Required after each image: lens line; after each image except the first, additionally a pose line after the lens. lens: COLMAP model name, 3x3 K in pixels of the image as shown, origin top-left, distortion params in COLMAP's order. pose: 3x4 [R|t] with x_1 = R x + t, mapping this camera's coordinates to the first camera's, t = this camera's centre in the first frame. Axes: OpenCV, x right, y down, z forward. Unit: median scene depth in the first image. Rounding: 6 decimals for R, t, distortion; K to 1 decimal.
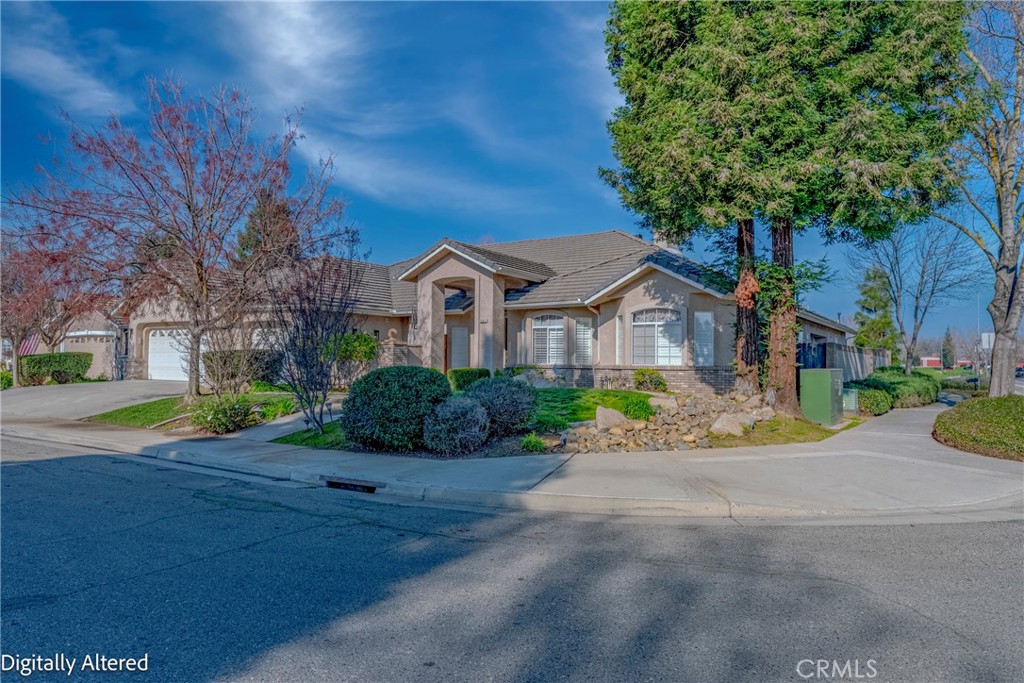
lens RADIAL K [[689.6, 0, 512.0], [0, 689.6, 341.5], [0, 0, 1]] dist [-0.000283, -0.000422]
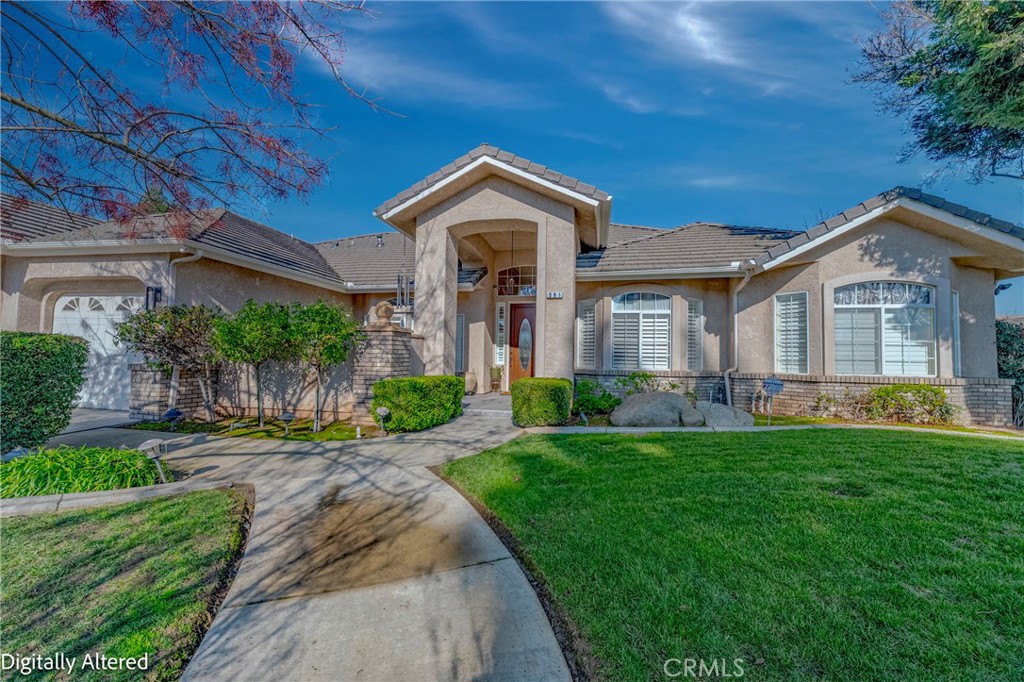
lens RADIAL K [[402.1, 0, 510.2], [0, 402.1, 340.5], [0, 0, 1]] dist [0.000663, 0.000037]
pose [[0.934087, 0.018831, 0.356549, -0.194101], [-0.019591, 0.999807, -0.001478, 0.008936], [-0.356508, -0.005605, 0.934276, 0.692477]]
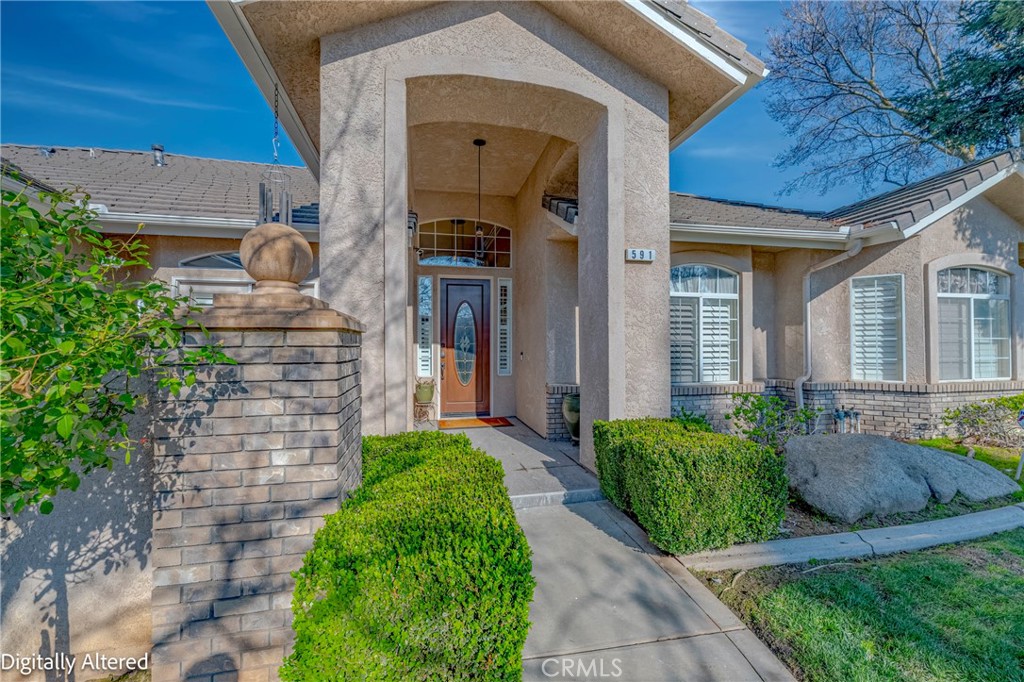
lens RADIAL K [[402.1, 0, 510.2], [0, 402.1, 340.5], [0, 0, 1]] dist [0.000663, 0.000037]
pose [[0.696041, -0.003933, 0.717991, -0.202949], [-0.014018, 0.999720, 0.019066, 0.003713], [-0.717865, -0.023335, 0.695791, 0.910773]]
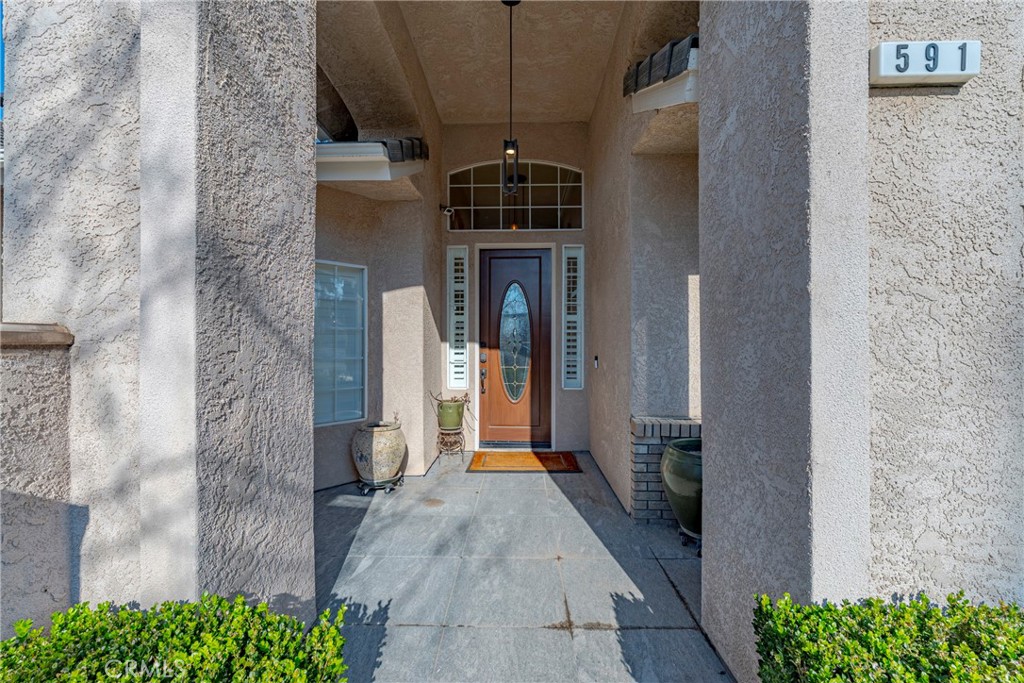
lens RADIAL K [[402.1, 0, 510.2], [0, 402.1, 341.0], [0, 0, 1]] dist [0.000663, 0.000037]
pose [[0.848326, -0.009581, 0.529387, -0.116149], [-0.008157, 0.999481, 0.031160, 0.005236], [-0.529411, -0.030752, 0.847808, 0.973495]]
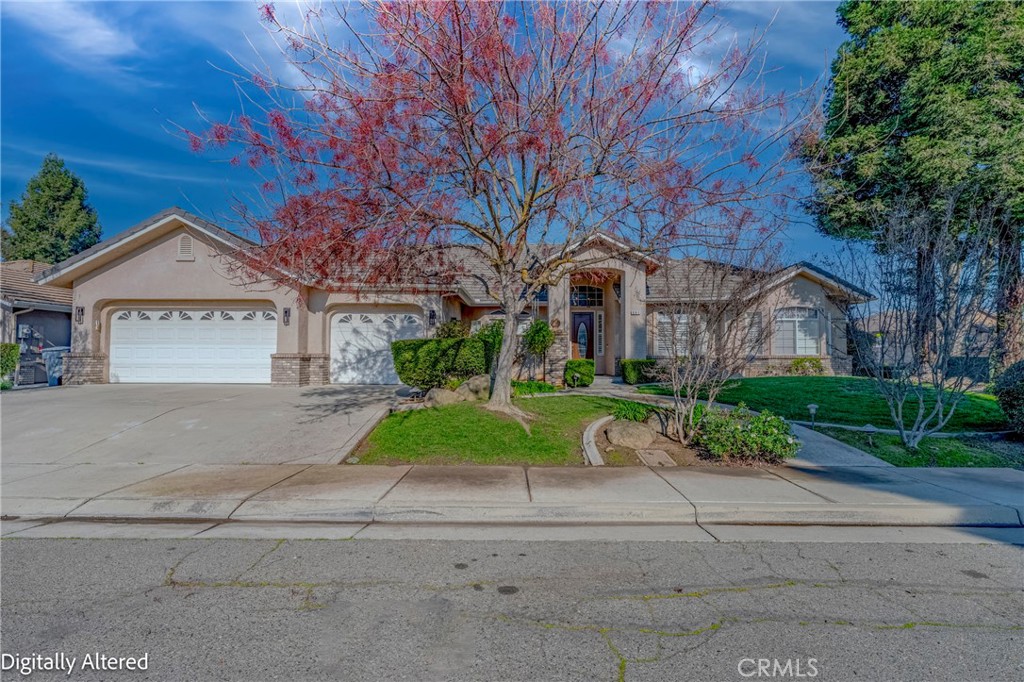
lens RADIAL K [[470.9, 0, 513.9], [0, 470.9, 333.3], [0, 0, 1]] dist [-0.001252, -0.000118]
pose [[0.852061, 0.013089, 0.523279, -0.550446], [-0.009500, 0.999909, -0.009543, 0.008419], [-0.523356, 0.003160, 0.852108, 0.497512]]
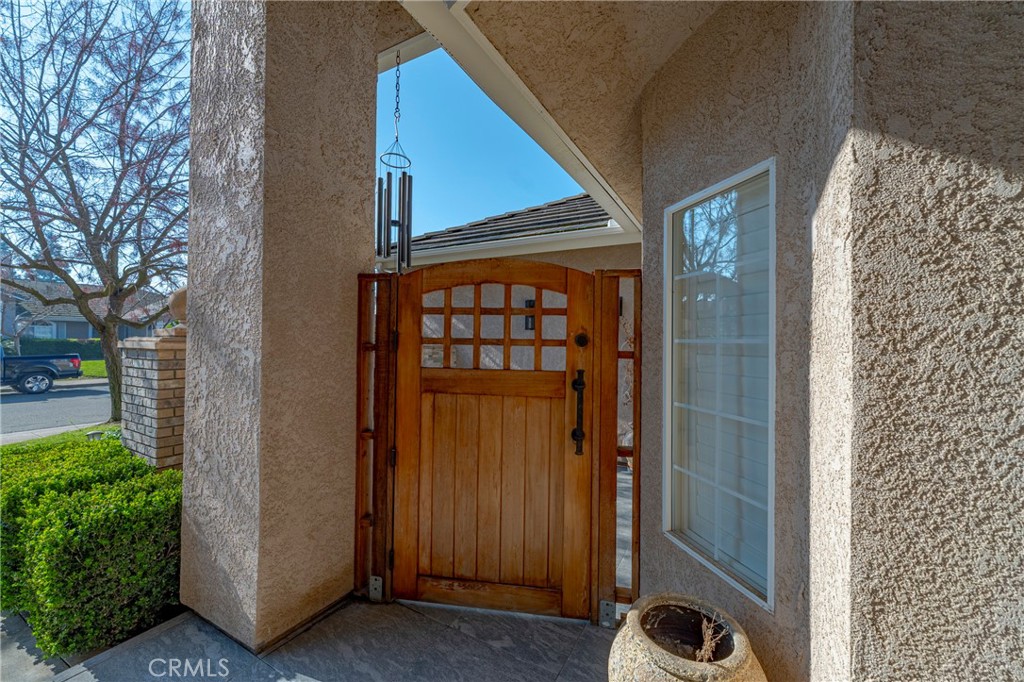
lens RADIAL K [[402.1, 0, 510.2], [0, 402.1, 340.5], [0, 0, 1]] dist [0.000663, 0.000037]
pose [[0.069053, -0.014102, -0.997513, -0.019208], [0.016942, 0.999772, -0.012961, 0.005234], [0.997469, -0.016005, 0.069276, 1.113839]]
